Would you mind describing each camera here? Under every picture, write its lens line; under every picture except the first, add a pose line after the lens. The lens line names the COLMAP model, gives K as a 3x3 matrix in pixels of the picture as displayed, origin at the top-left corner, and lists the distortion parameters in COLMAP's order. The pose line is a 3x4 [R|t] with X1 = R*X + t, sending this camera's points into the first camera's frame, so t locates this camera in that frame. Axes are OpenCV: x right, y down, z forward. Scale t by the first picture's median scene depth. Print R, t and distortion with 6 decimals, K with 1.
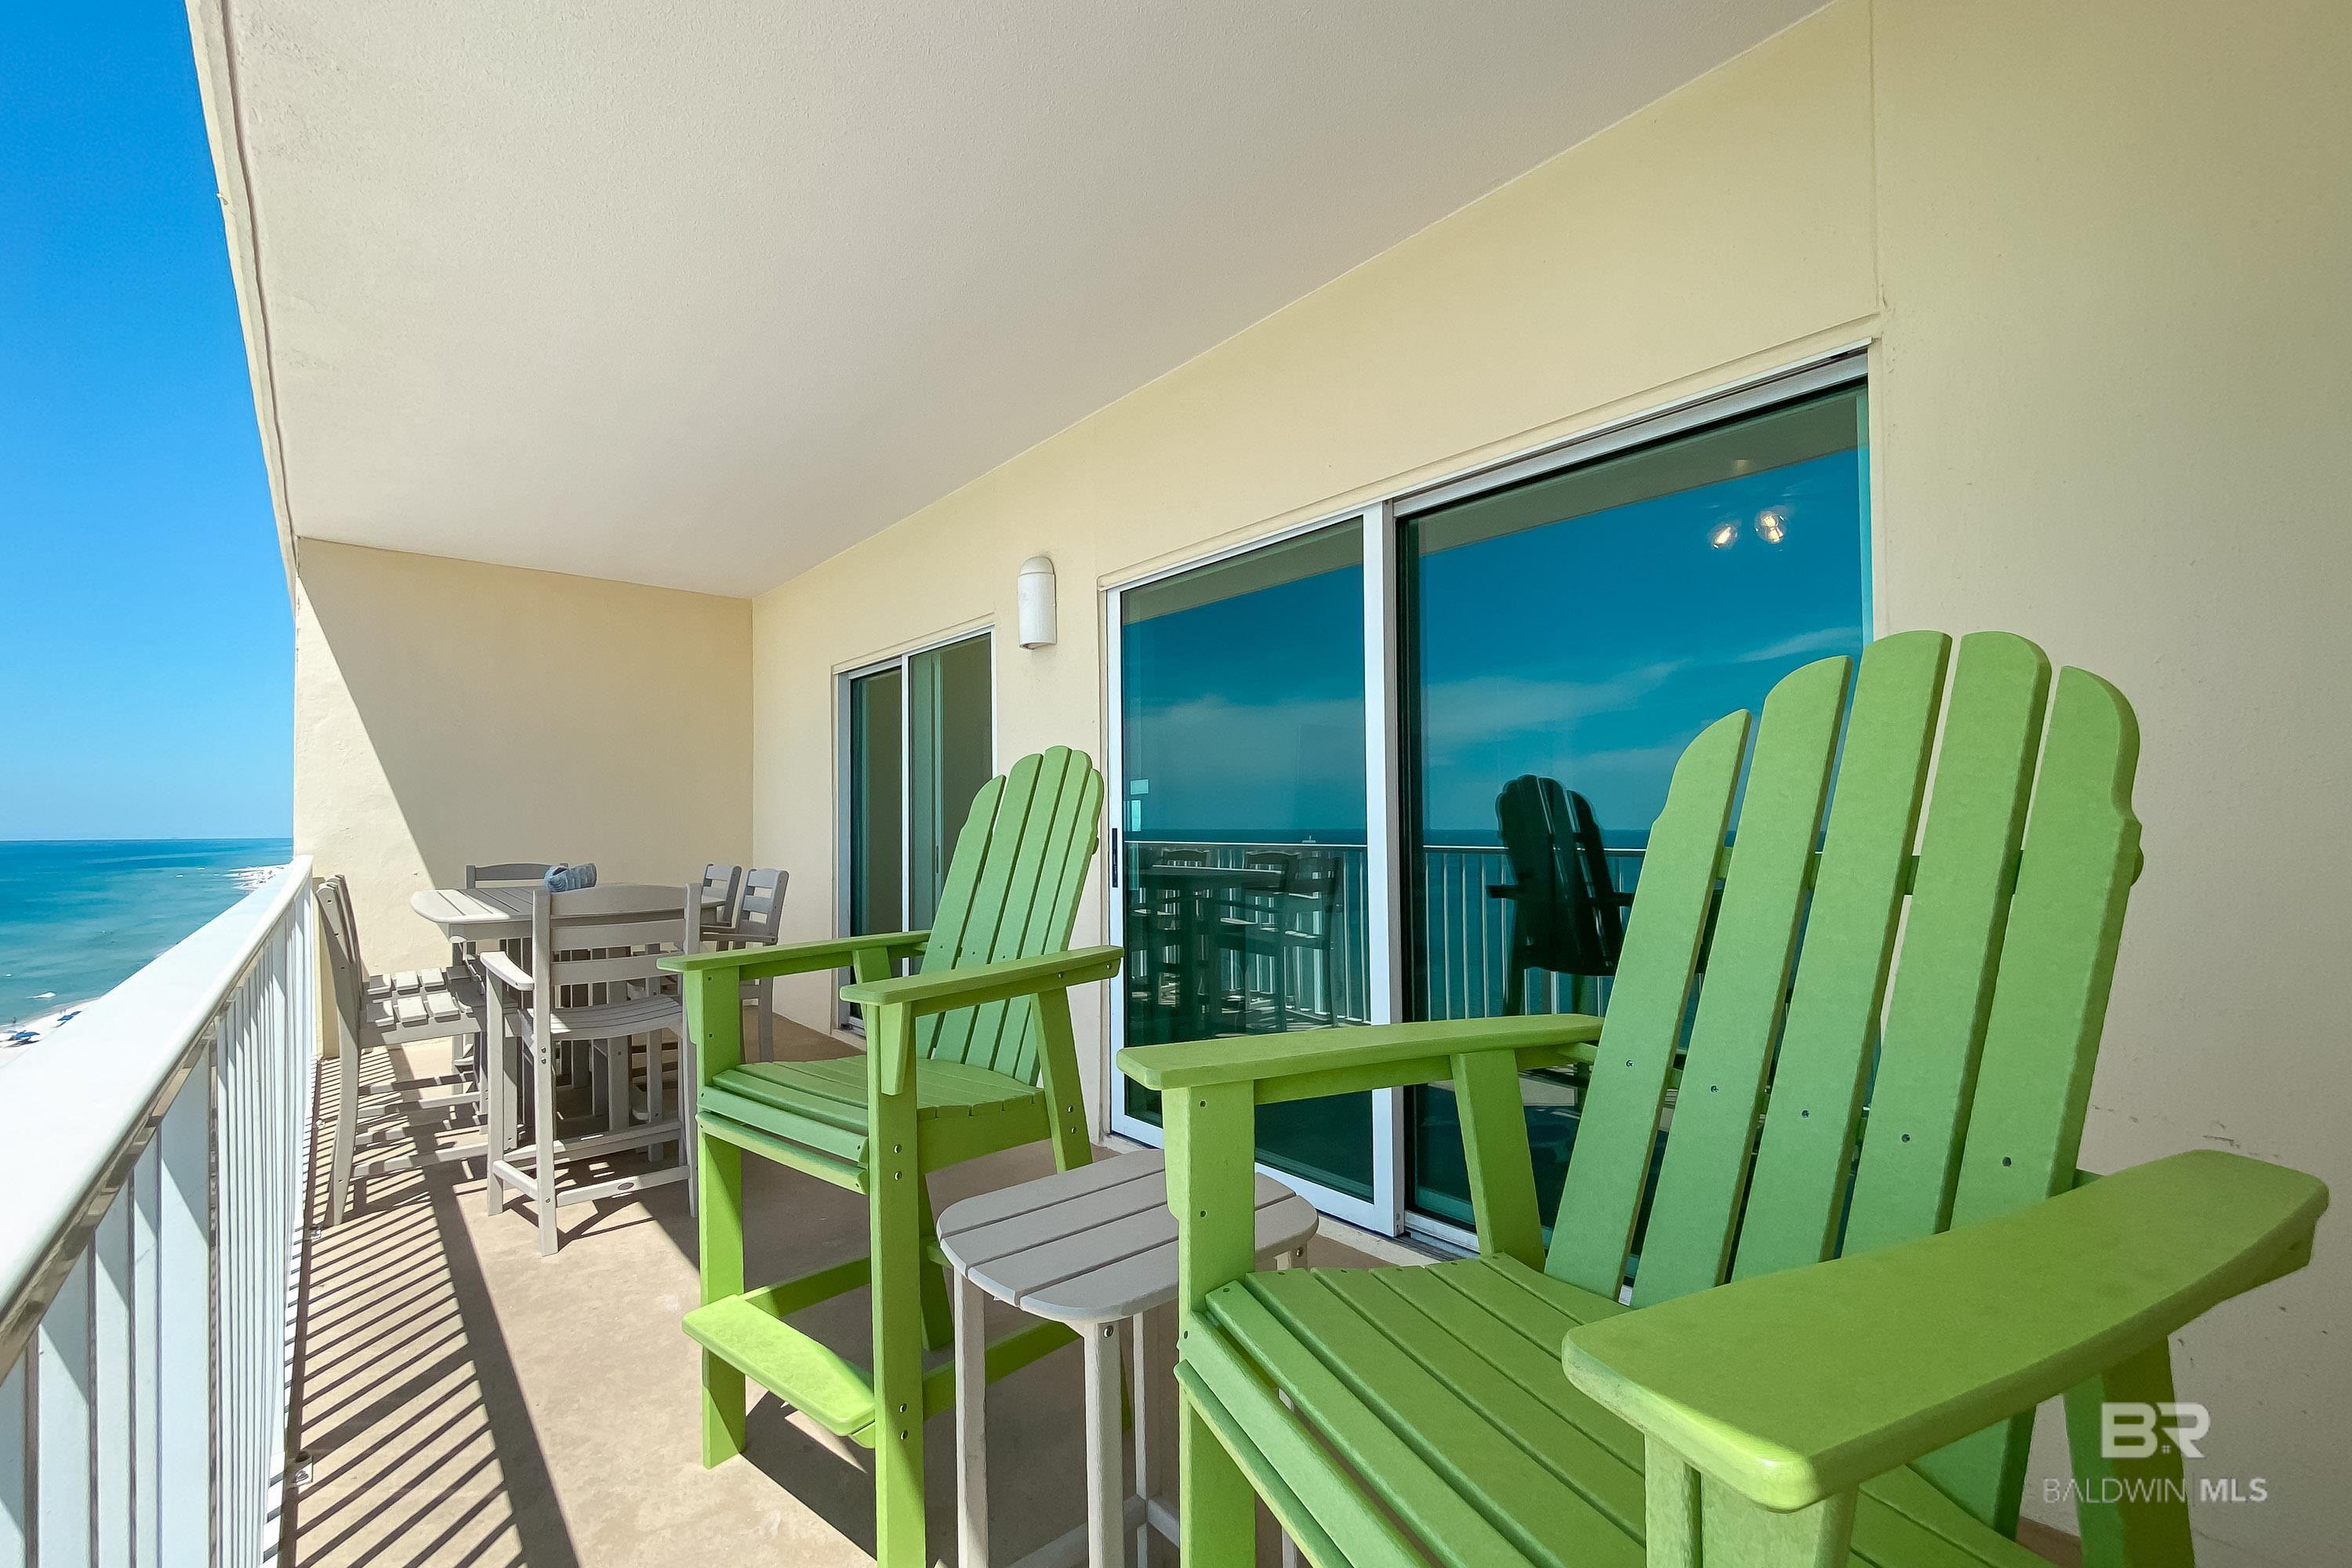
lens RADIAL K [[970.1, 0, 1179.6], [0, 970.1, 818.0], [0, 0, 1]] dist [0.000415, 0.000268]
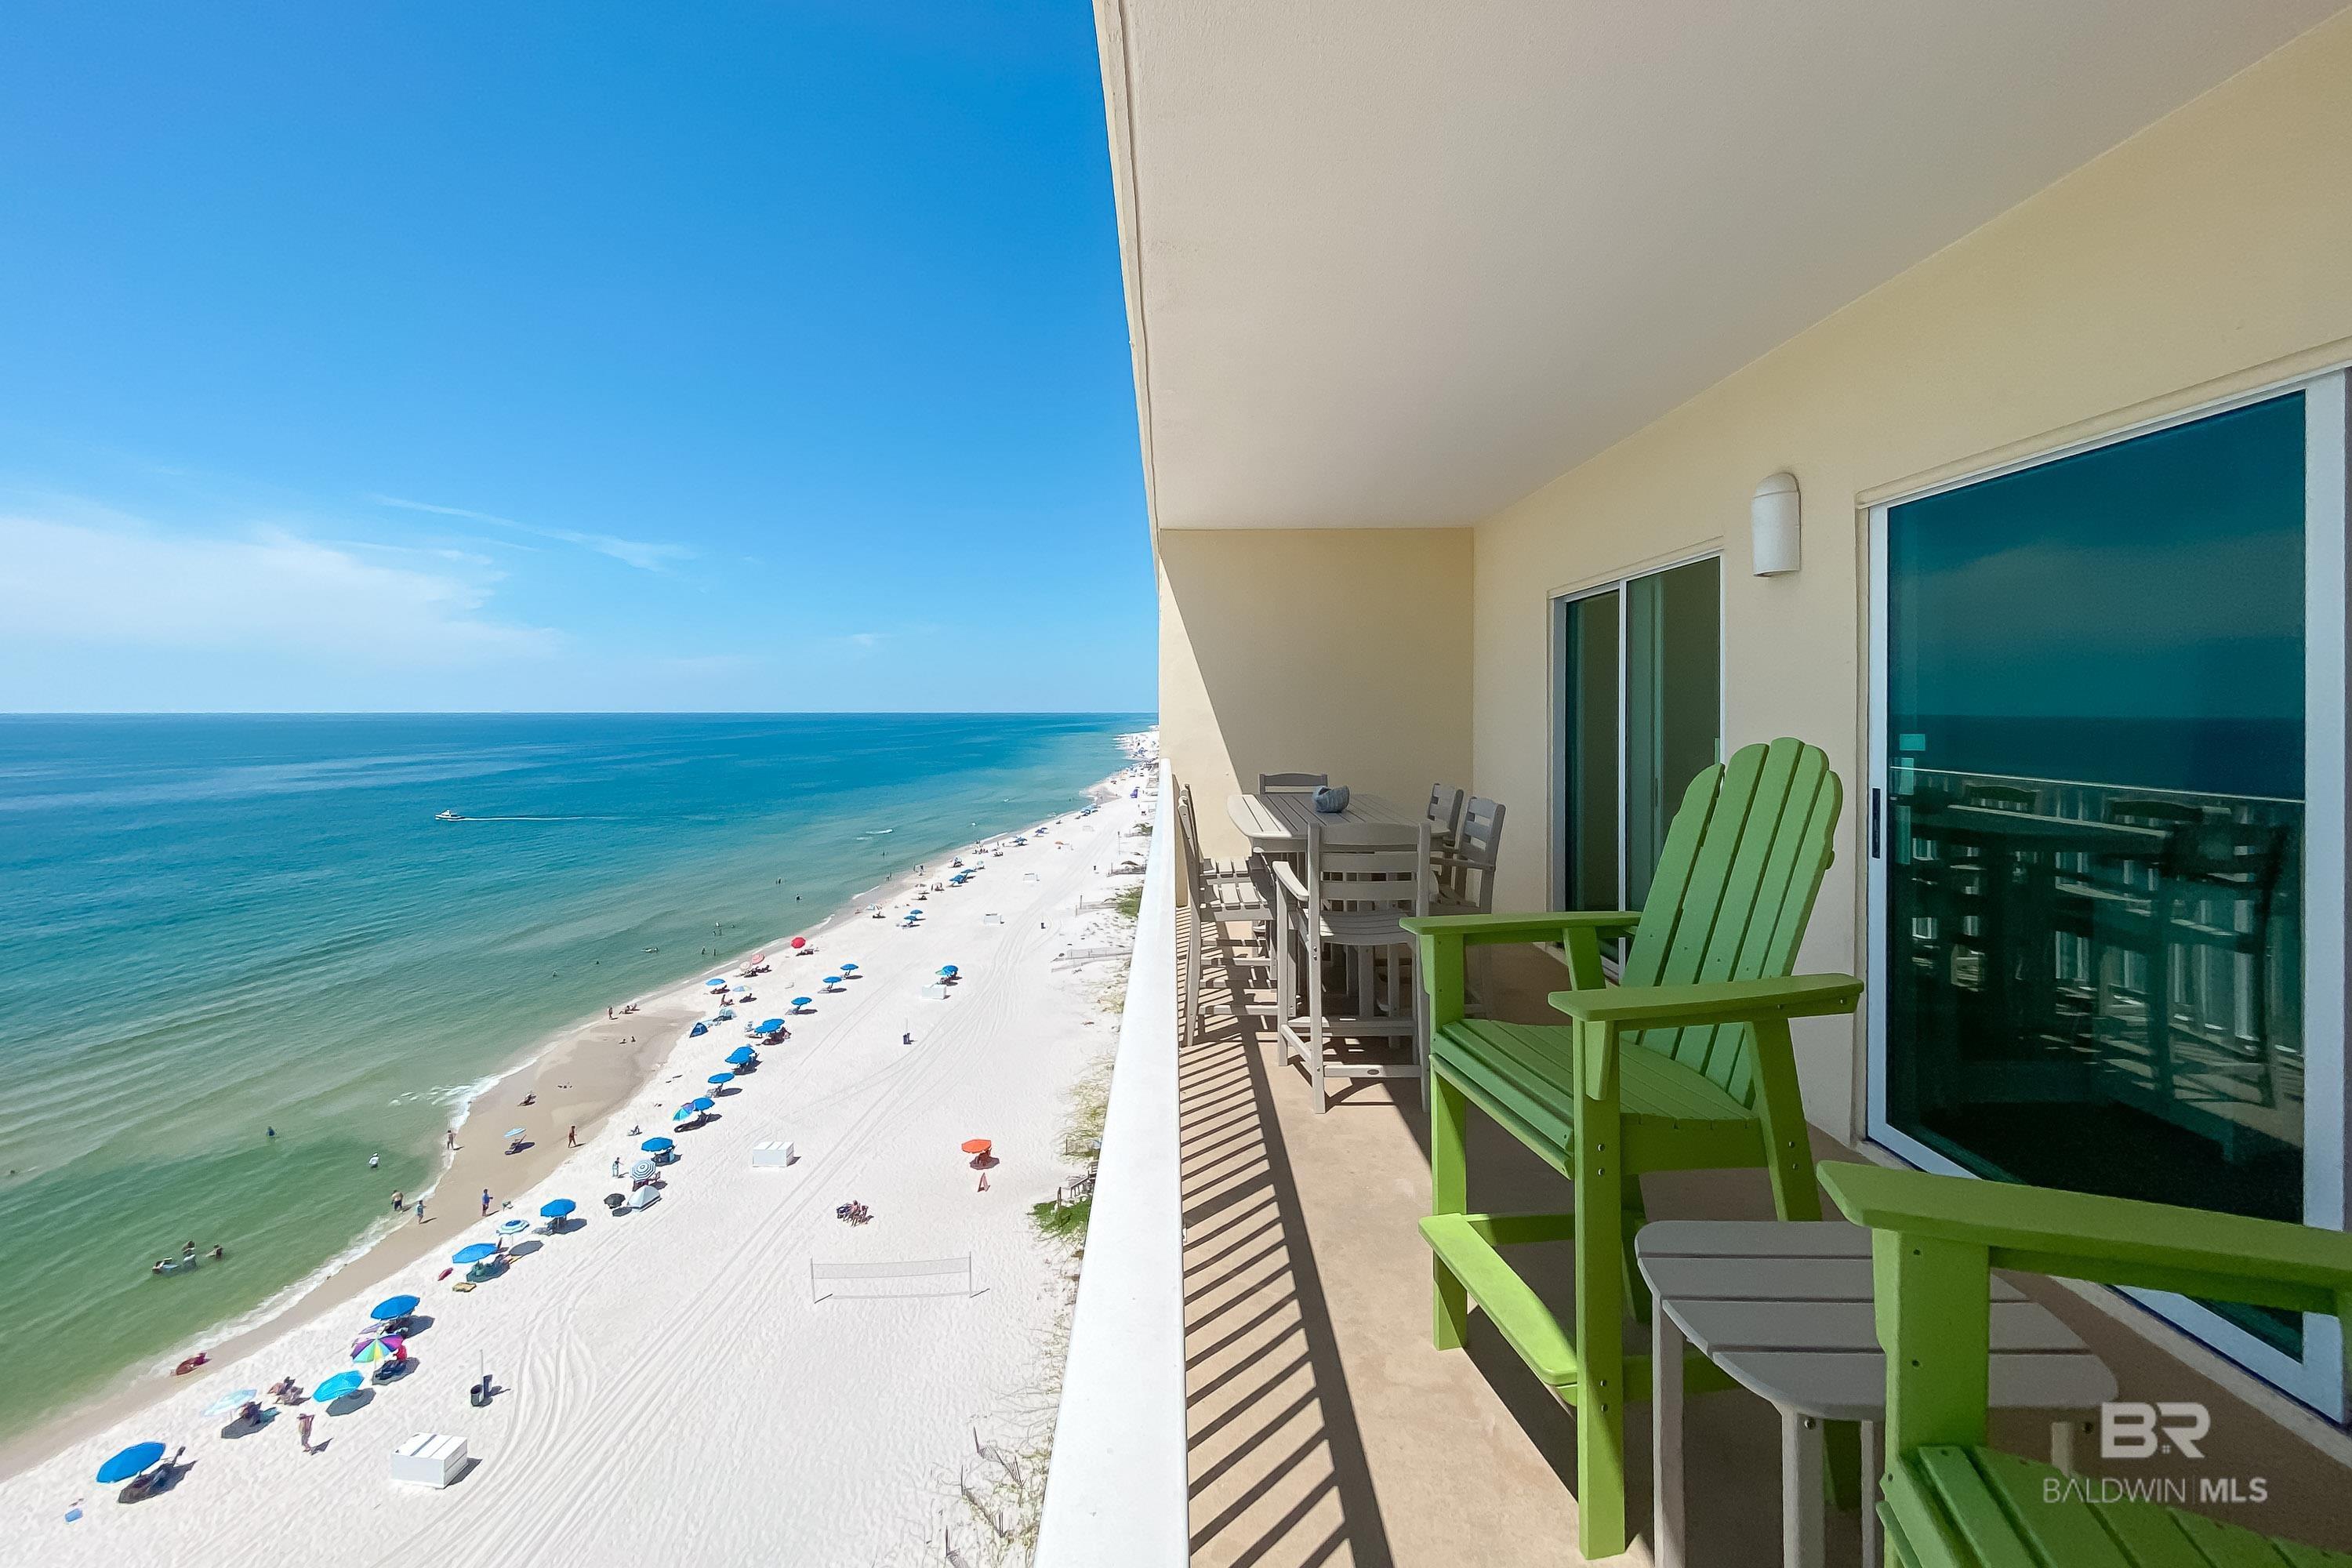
lens RADIAL K [[972.0, 0, 1172.2], [0, 972.0, 712.8], [0, 0, 1]] dist [-0.001314, 0.000038]
pose [[0.755431, 0.010370, -0.655147, 0.027766], [0.002752, 0.999816, 0.018999, -0.082952], [0.655223, -0.016156, 0.755263, -0.066935]]
